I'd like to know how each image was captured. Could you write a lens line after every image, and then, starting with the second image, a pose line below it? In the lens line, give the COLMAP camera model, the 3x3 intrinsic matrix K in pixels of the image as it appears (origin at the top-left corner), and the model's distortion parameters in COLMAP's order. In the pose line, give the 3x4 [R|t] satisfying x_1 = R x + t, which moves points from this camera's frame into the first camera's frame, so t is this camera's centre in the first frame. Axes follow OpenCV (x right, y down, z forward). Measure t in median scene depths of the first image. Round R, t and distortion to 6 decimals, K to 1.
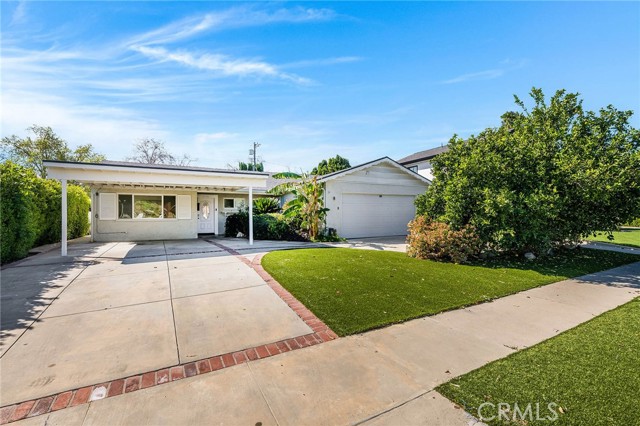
lens RADIAL K [[281.7, 0, 318.0], [0, 281.7, 214.1], [0, 0, 1]] dist [0.002038, 0.001047]
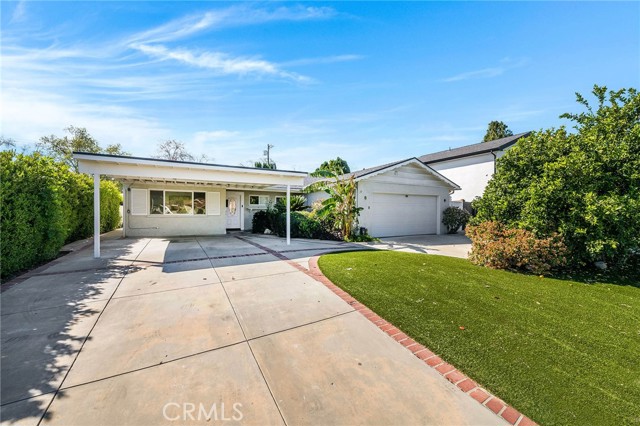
lens RADIAL K [[249.7, 0, 322.2], [0, 249.7, 212.5], [0, 0, 1]] dist [-0.002965, -0.001251]
pose [[0.999836, 0.016946, 0.006321, -0.136938], [-0.017021, 0.999784, 0.011956, -0.015155], [-0.006117, -0.012062, 0.999909, 0.147824]]
